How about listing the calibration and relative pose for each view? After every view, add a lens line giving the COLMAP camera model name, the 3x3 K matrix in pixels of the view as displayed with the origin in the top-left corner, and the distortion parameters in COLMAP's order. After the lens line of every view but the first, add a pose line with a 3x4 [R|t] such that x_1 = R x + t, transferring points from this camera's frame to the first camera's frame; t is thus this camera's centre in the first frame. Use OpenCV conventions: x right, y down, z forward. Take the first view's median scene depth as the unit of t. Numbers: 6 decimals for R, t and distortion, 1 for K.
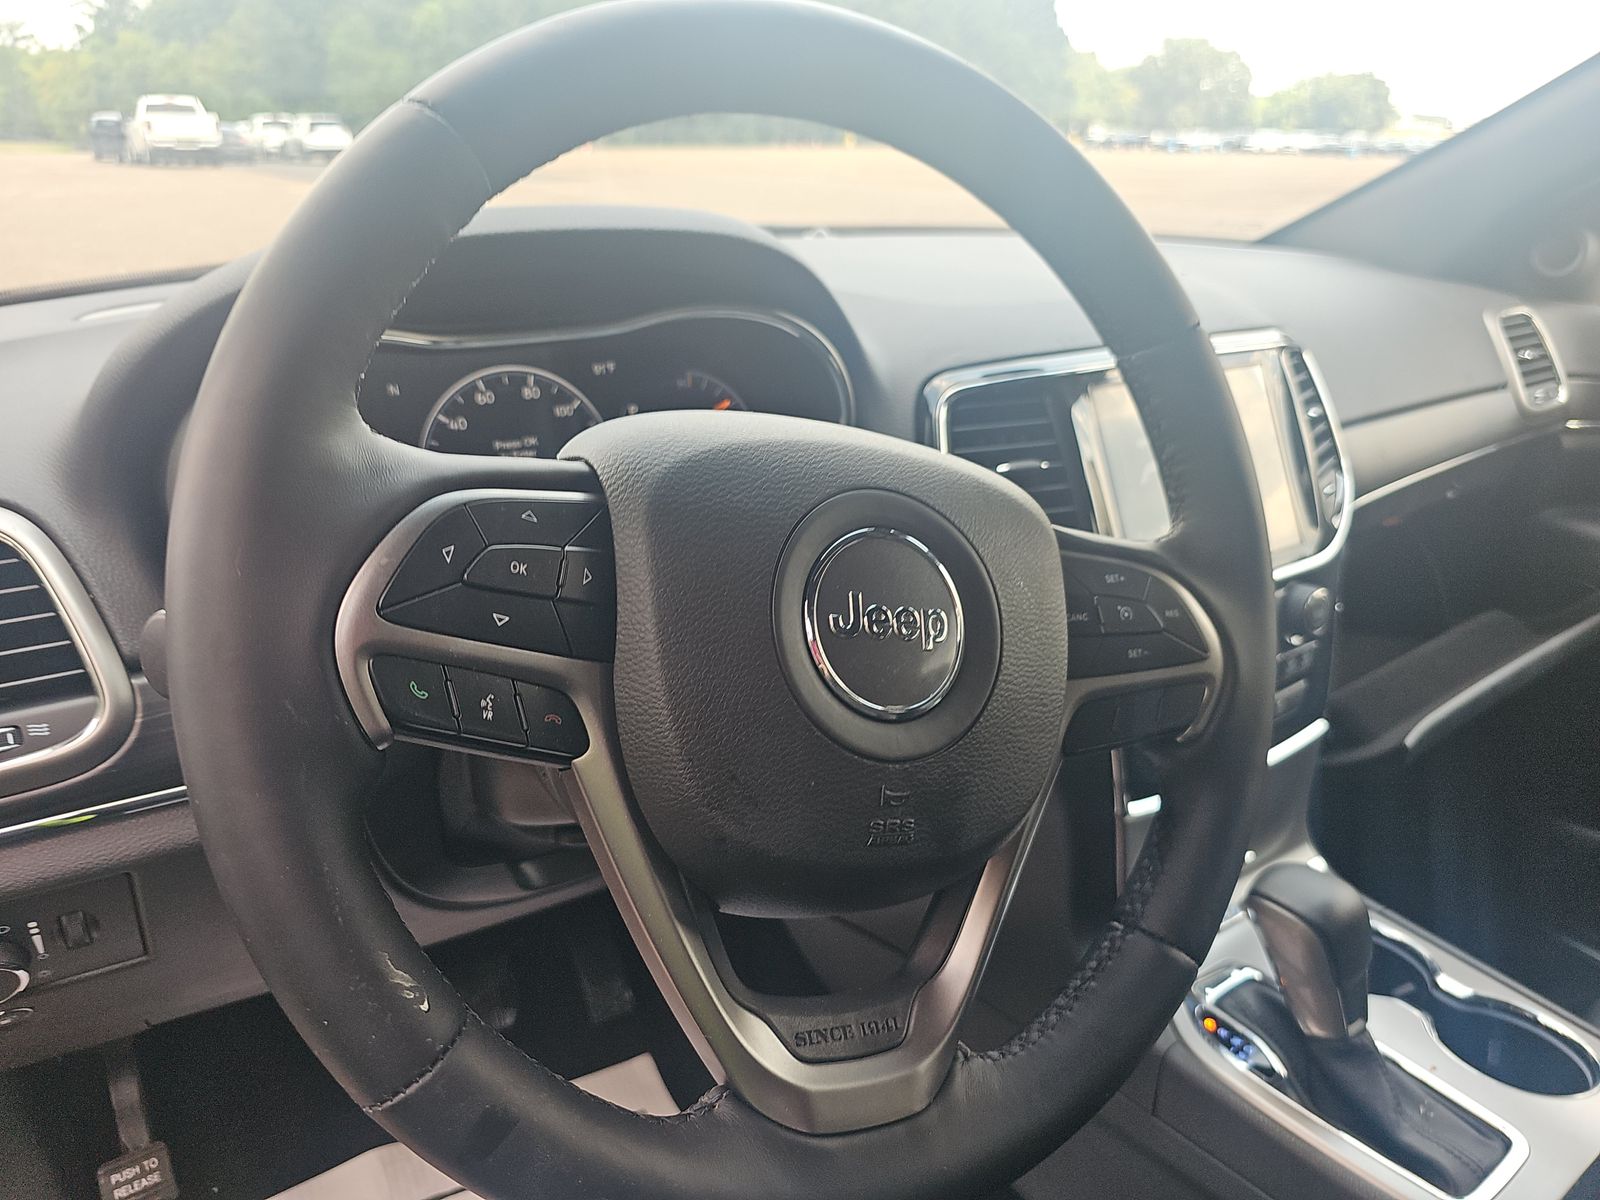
lens RADIAL K [[1098.6, 0, 781.6], [0, 1098.6, 599.1], [0, 0, 1]] dist [-0.010477, -0.006604]
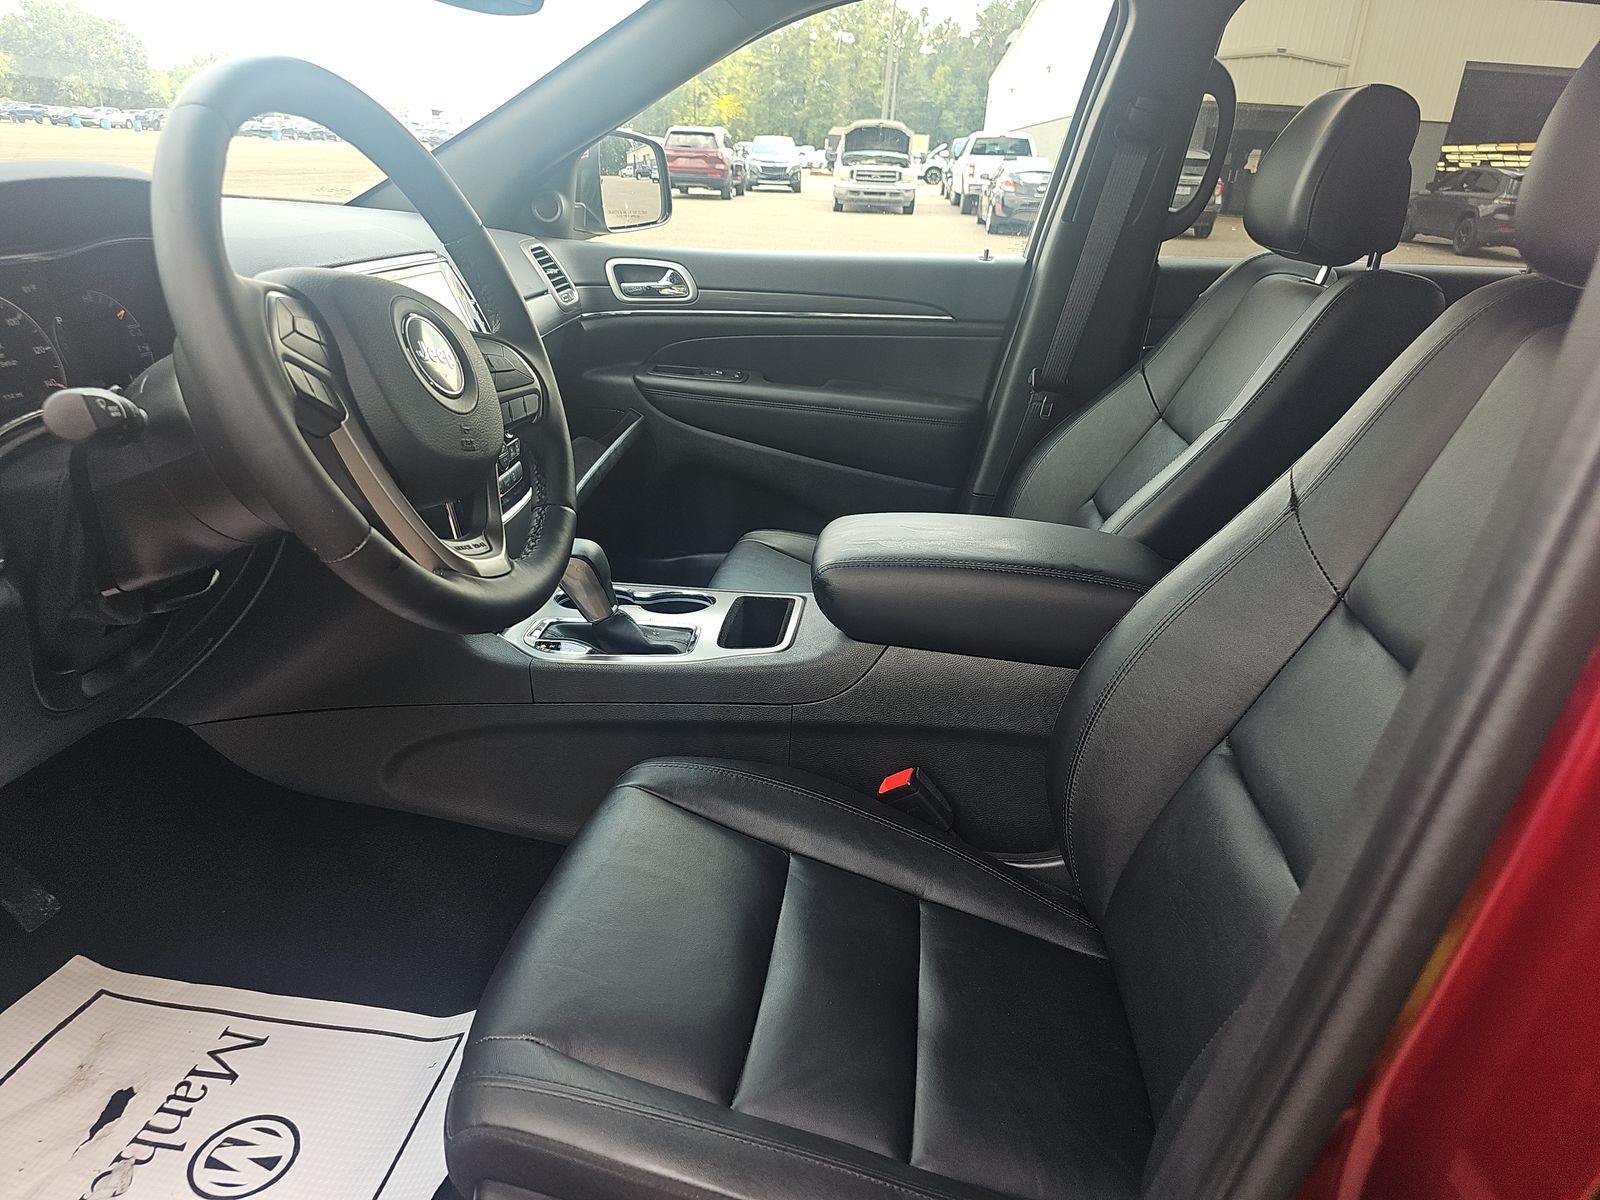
lens RADIAL K [[1080.2, 0, 791.8], [0, 1080.2, 607.4], [0, 0, 1]] dist [0.040060, -0.045646]
pose [[0.648354, -0.271762, 0.711184, -0.353870], [0.255033, 0.957679, 0.133451, 0.125070], [-0.717353, 0.094852, 0.690223, -0.301346]]
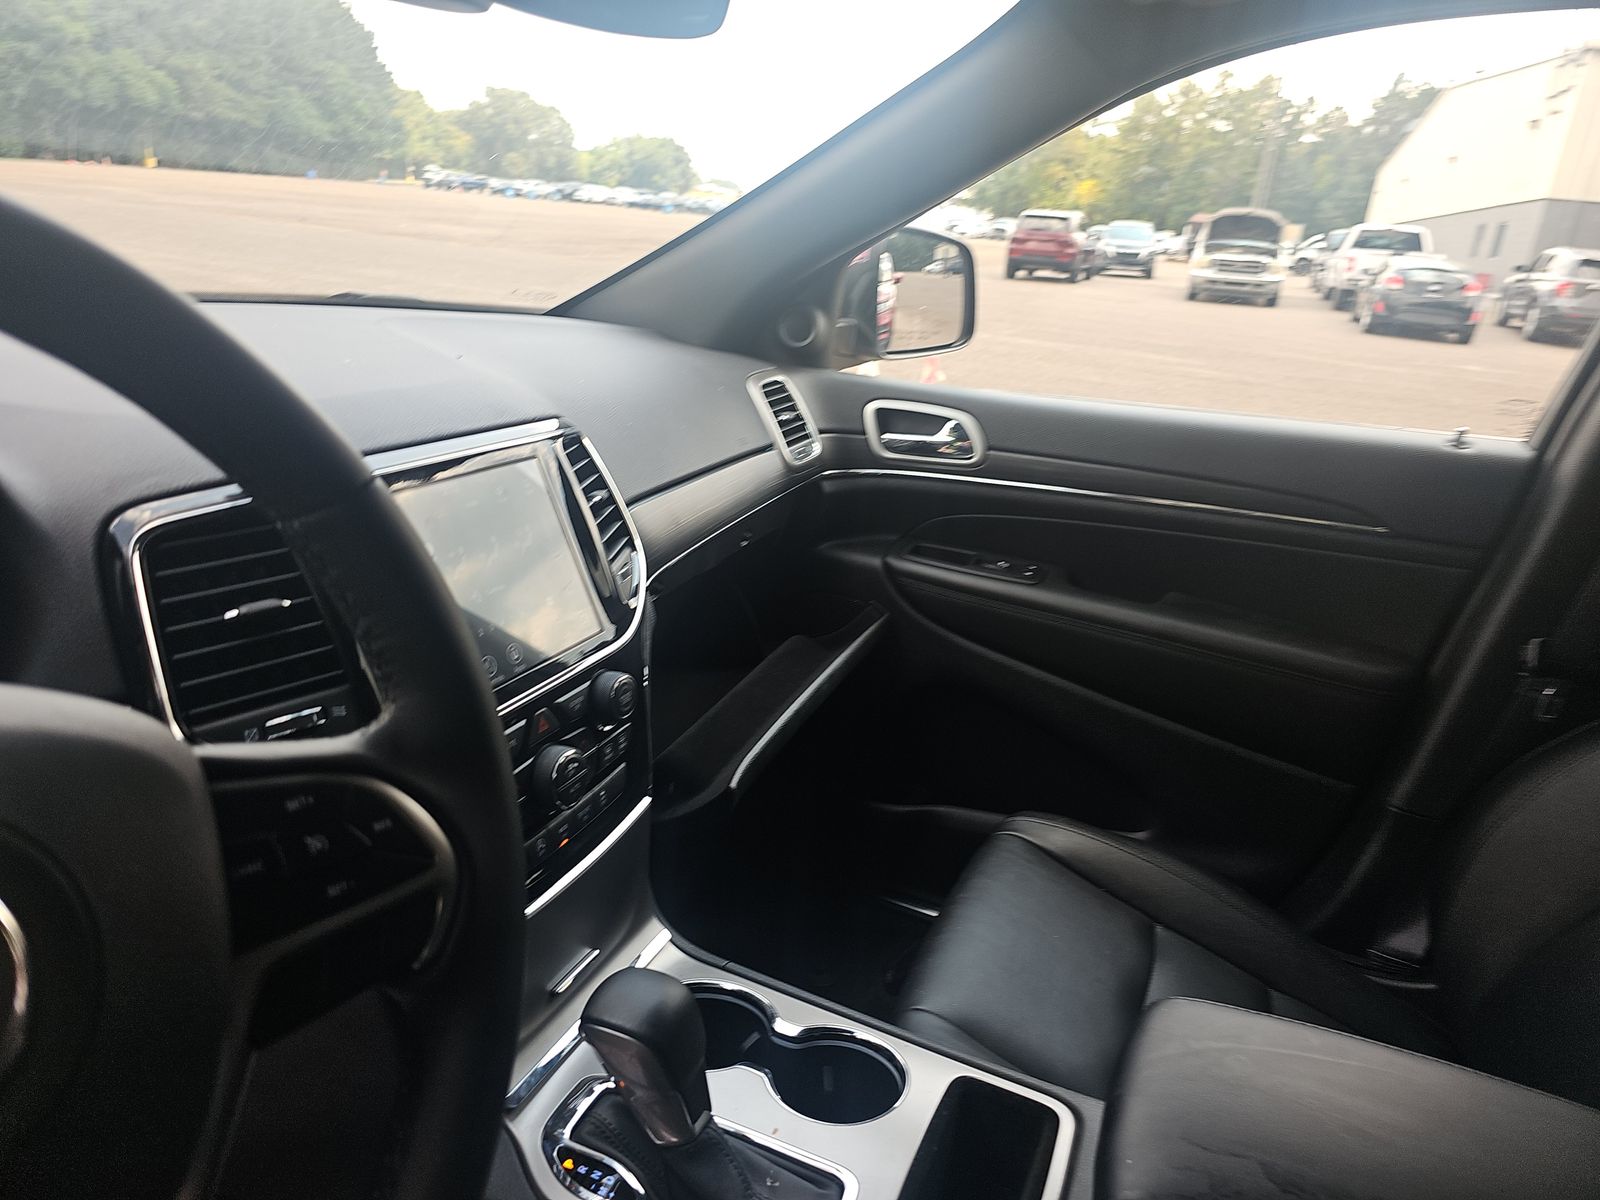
lens RADIAL K [[1064.3, 0, 800.0], [0, 1064.3, 600.0], [0, 0, 1]] dist [0.039254, -0.052215]
pose [[0.842647, -0.130463, 0.522423, 0.088370], [0.143116, 0.989572, 0.016282, -0.050749], [-0.519099, 0.061047, 0.852531, 0.048932]]
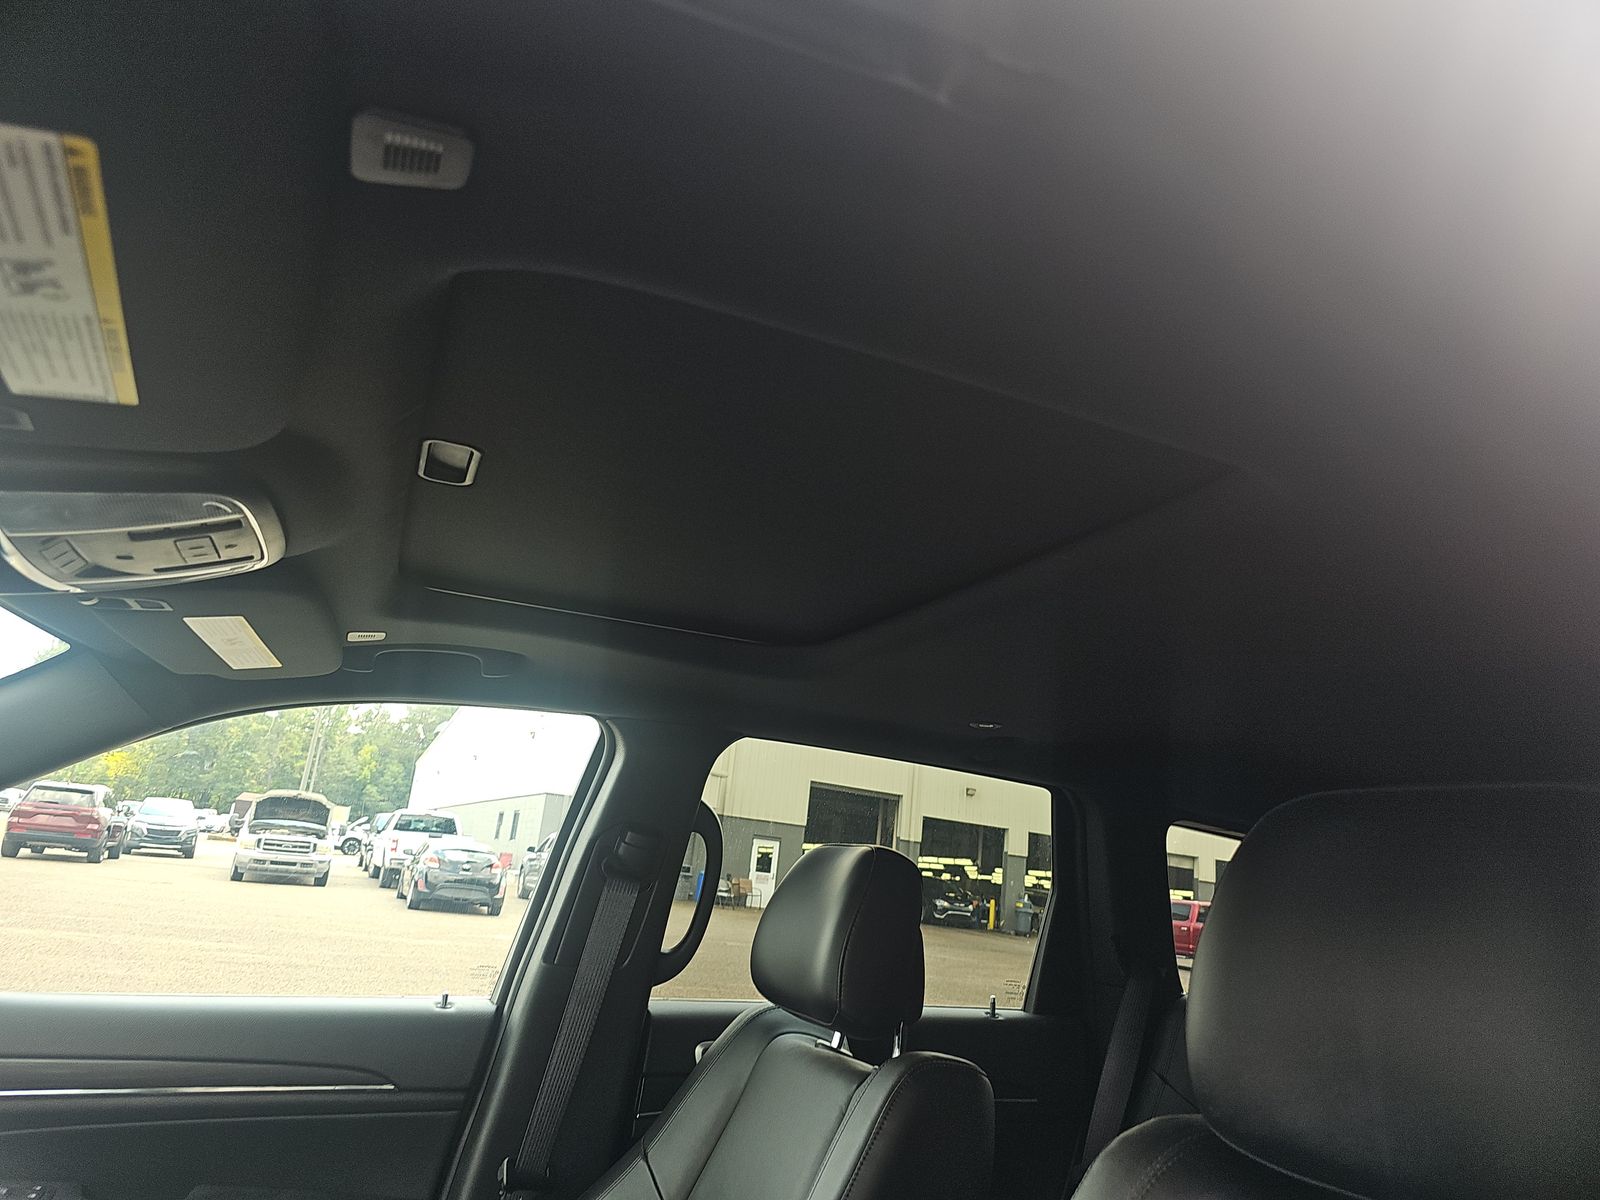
lens RADIAL K [[1075.7, 0, 800.0], [0, 1075.7, 600.0], [0, 0, 1]] dist [0.037661, -0.033411]
pose [[0.197083, 0.252074, 0.947426, -0.121443], [0.290032, 0.908133, -0.301952, -0.014699], [-0.936504, 0.334294, 0.105868, -0.127277]]
